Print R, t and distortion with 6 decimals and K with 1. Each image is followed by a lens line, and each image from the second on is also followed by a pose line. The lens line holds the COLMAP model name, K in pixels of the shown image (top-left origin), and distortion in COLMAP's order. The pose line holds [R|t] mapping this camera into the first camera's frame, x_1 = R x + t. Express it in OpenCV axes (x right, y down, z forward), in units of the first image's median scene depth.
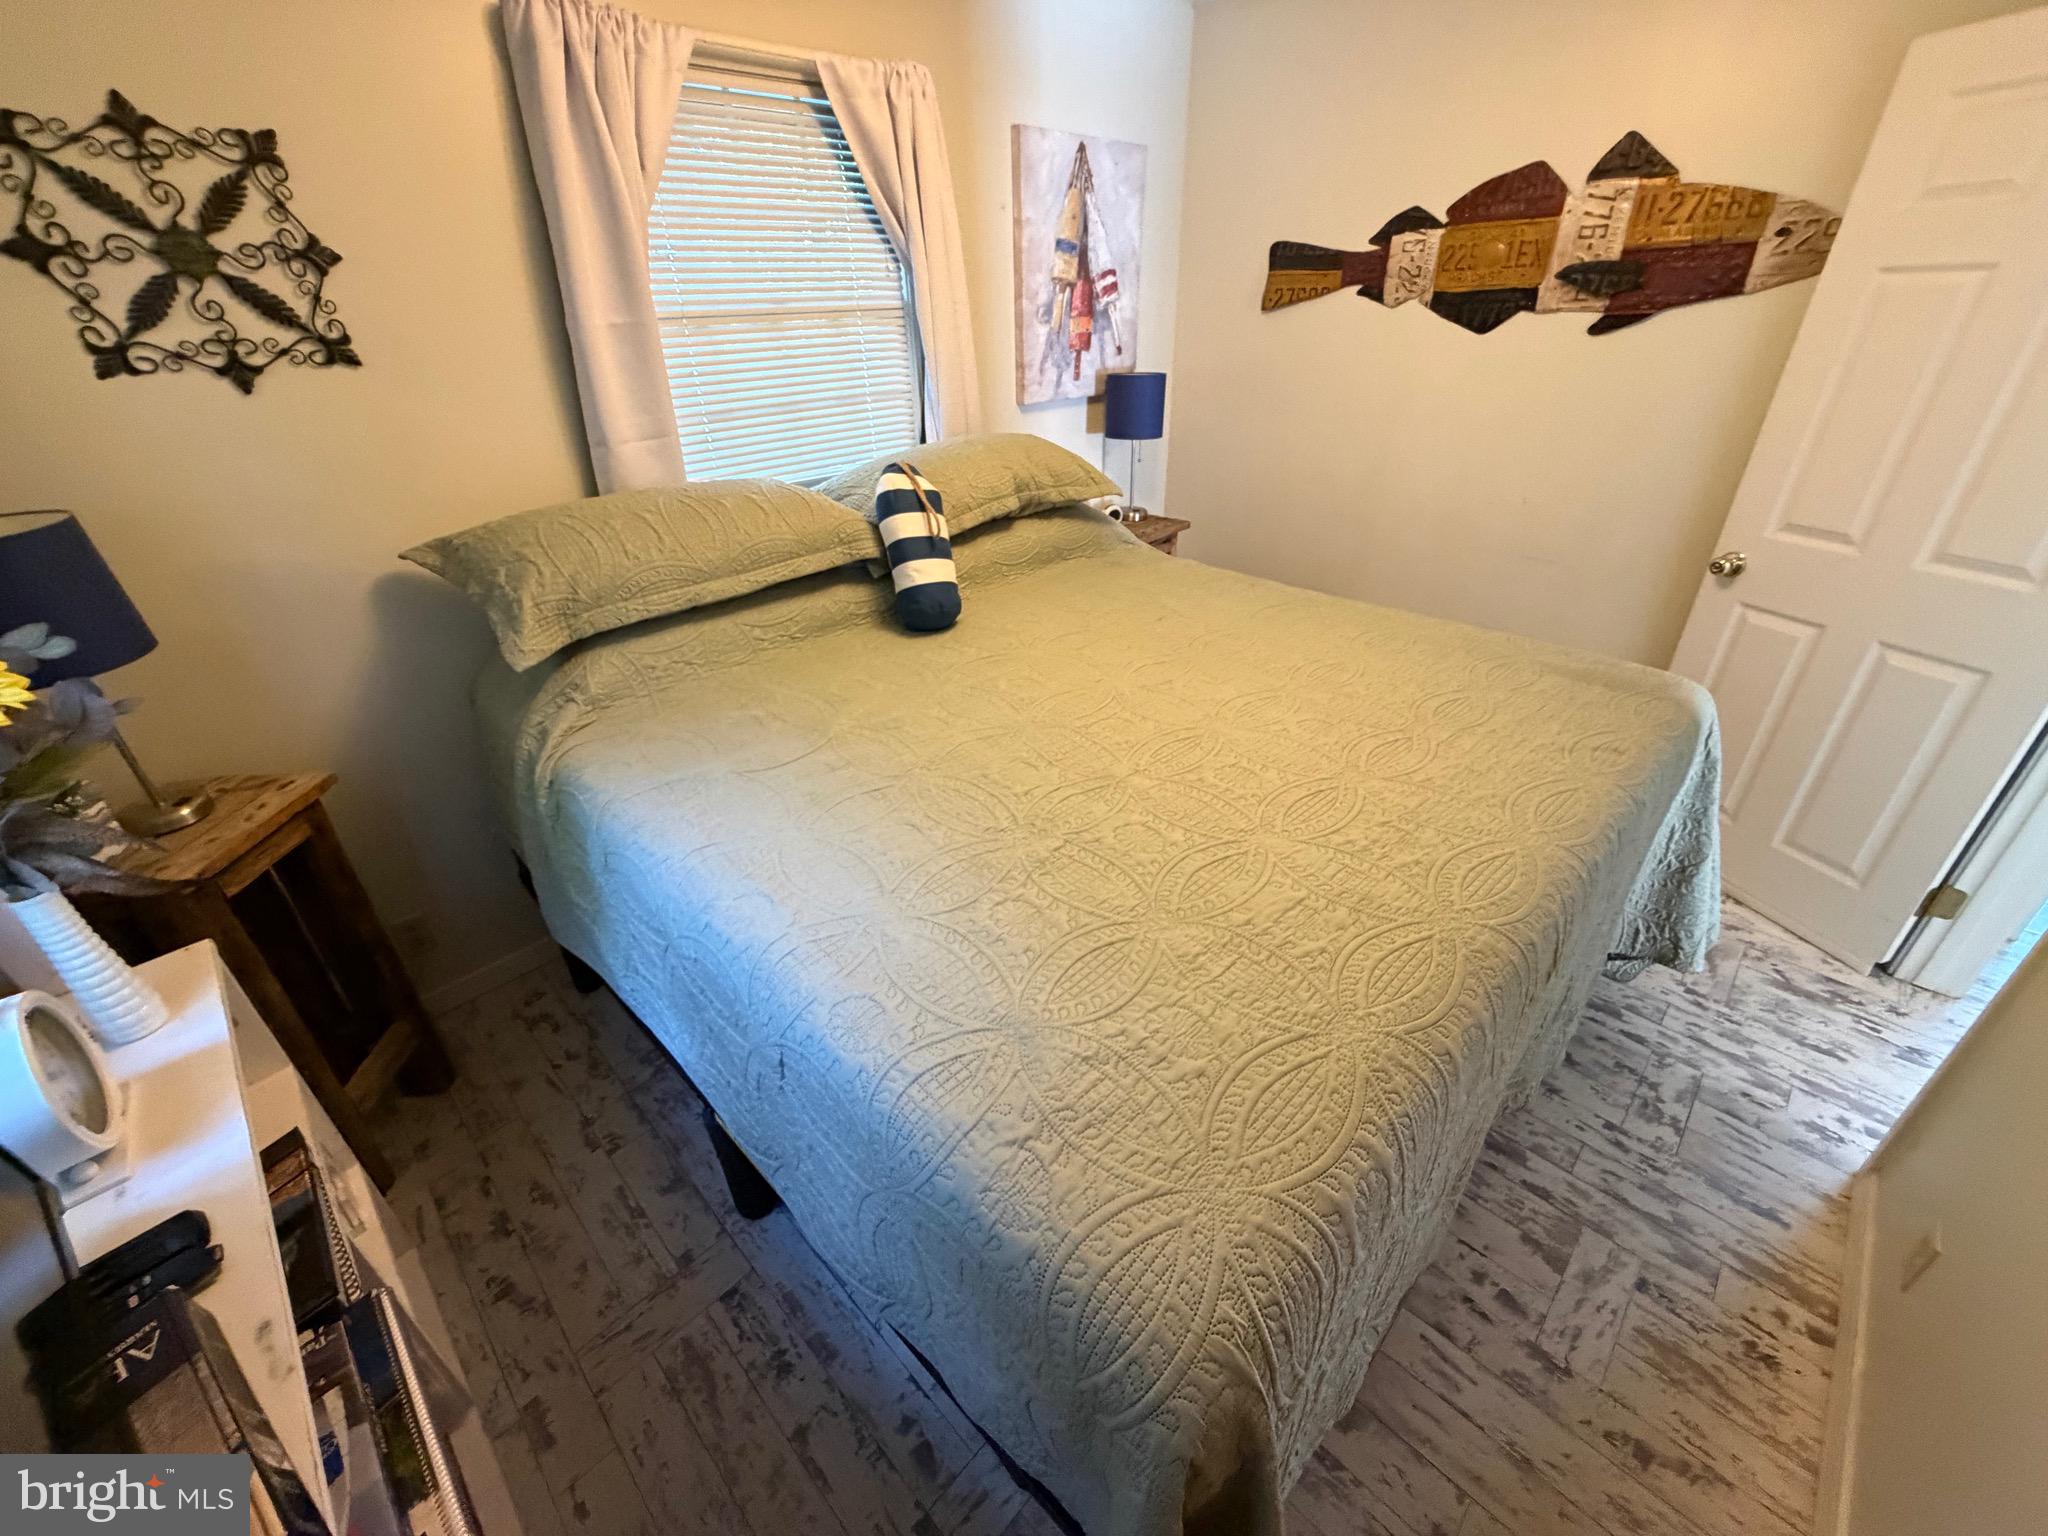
lens RADIAL K [[816.6, 0, 1026.6], [0, 816.6, 764.8], [0, 0, 1]] dist [0.000380, 0.000030]
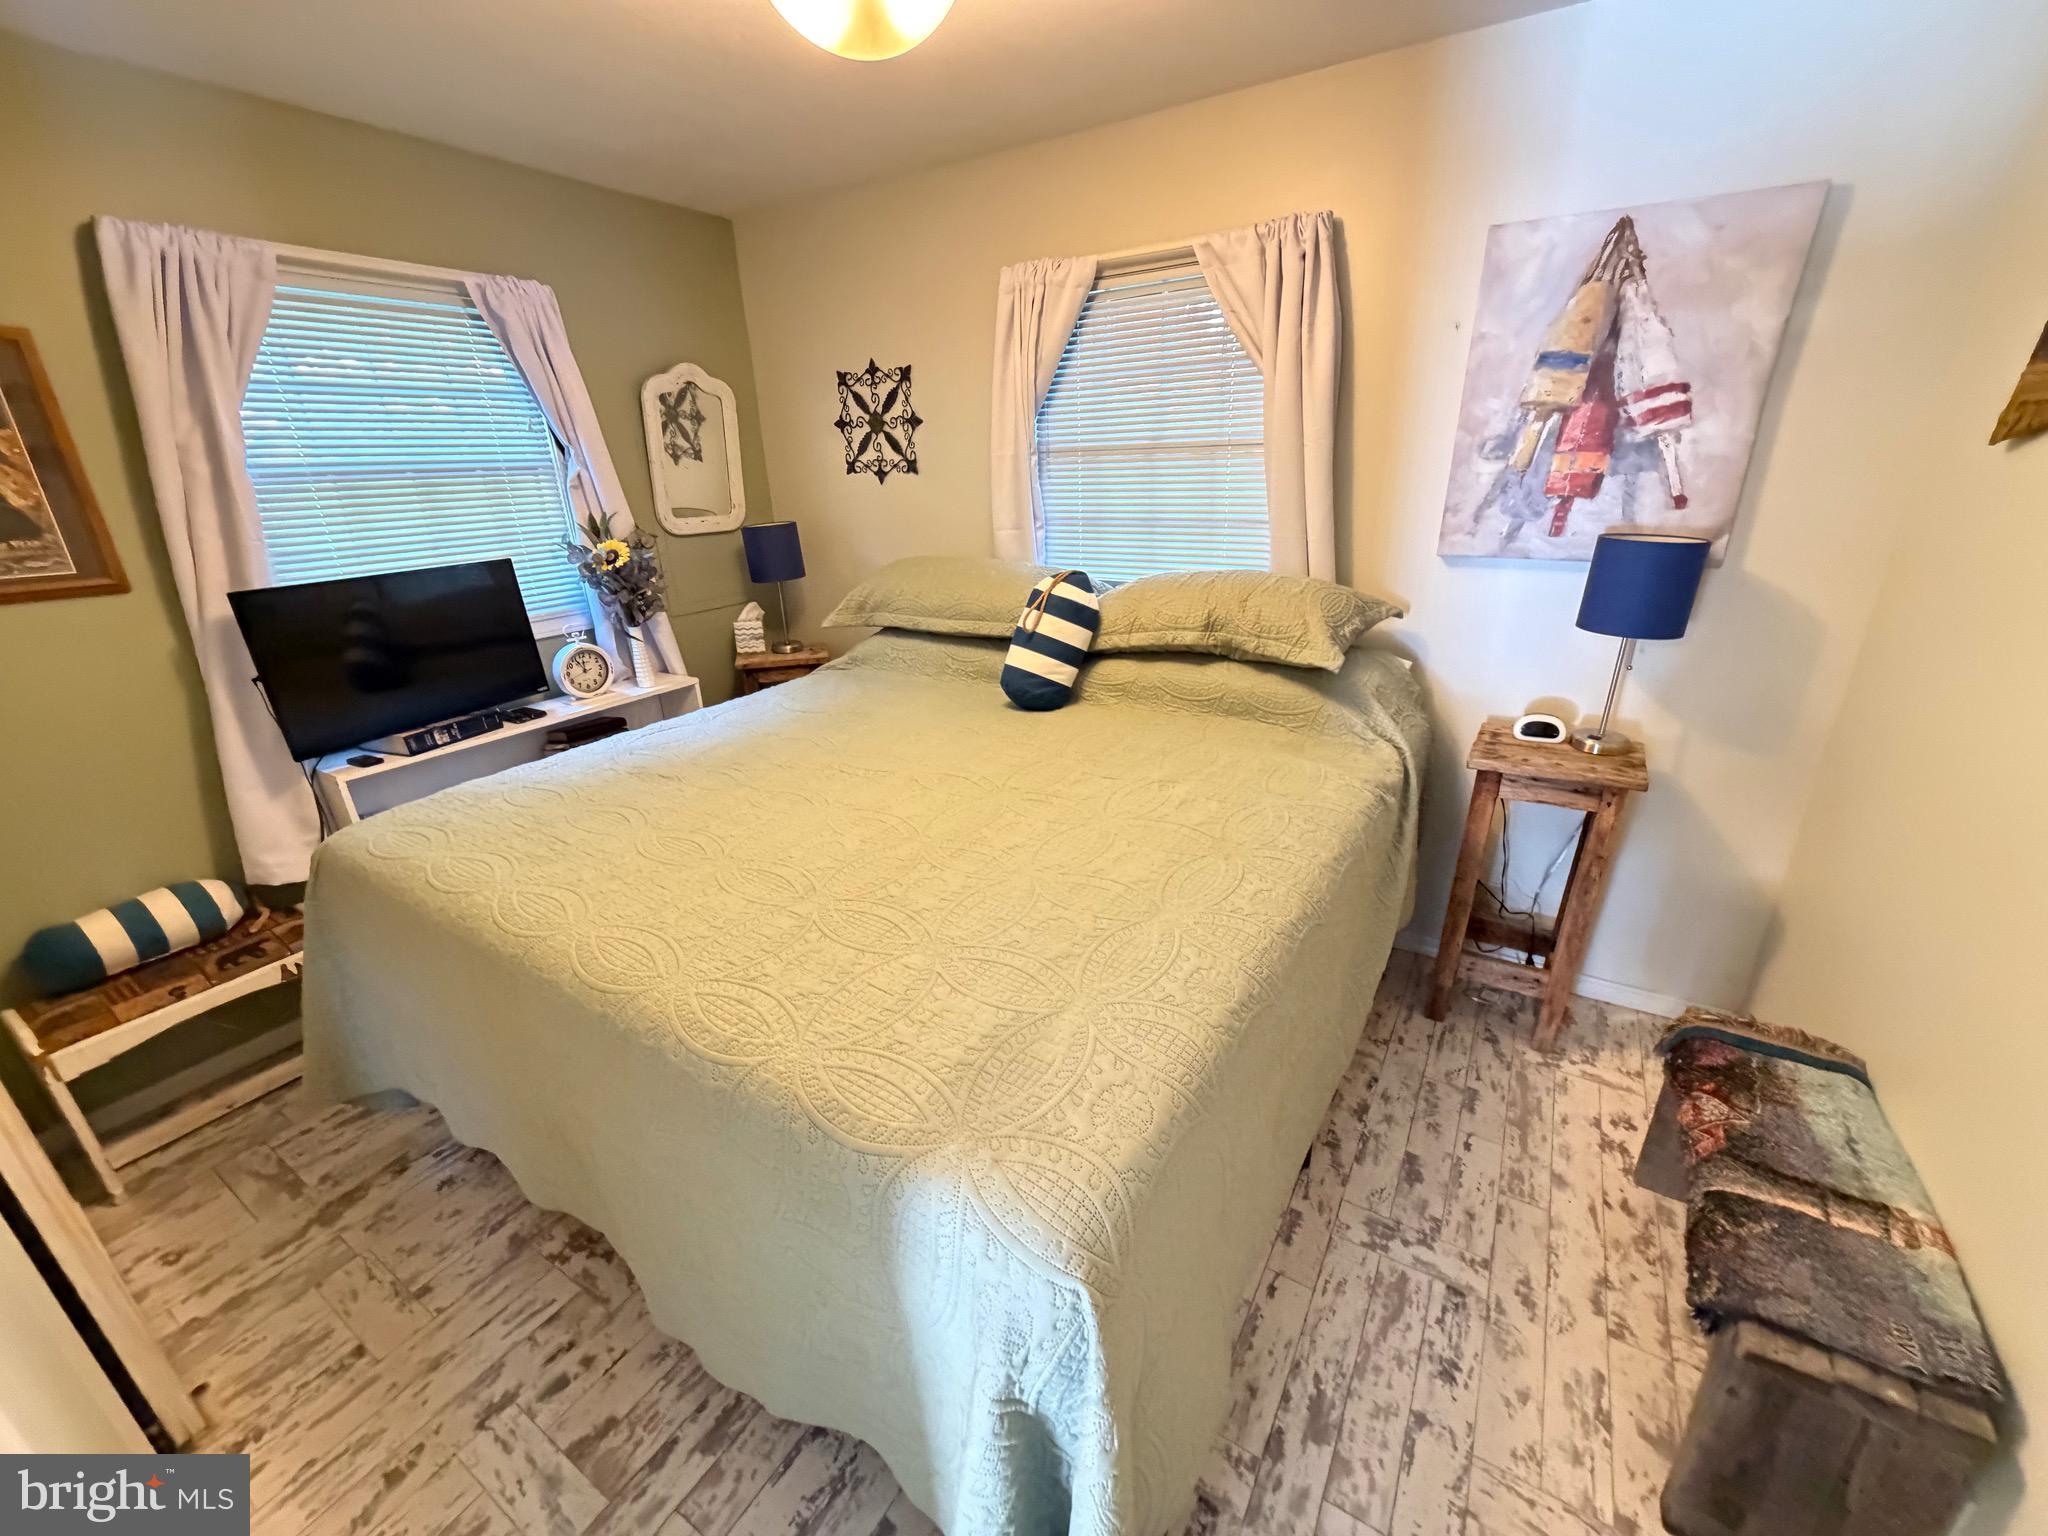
lens RADIAL K [[816.6, 0, 1027.9], [0, 816.6, 770.8], [0, 0, 1]] dist [0.000380, 0.000030]
pose [[0.224404, 0.370350, -0.901379, 0.928754], [-0.461612, 0.855009, 0.236377, -0.349377], [0.858229, 0.363043, 0.362825, 0.586144]]
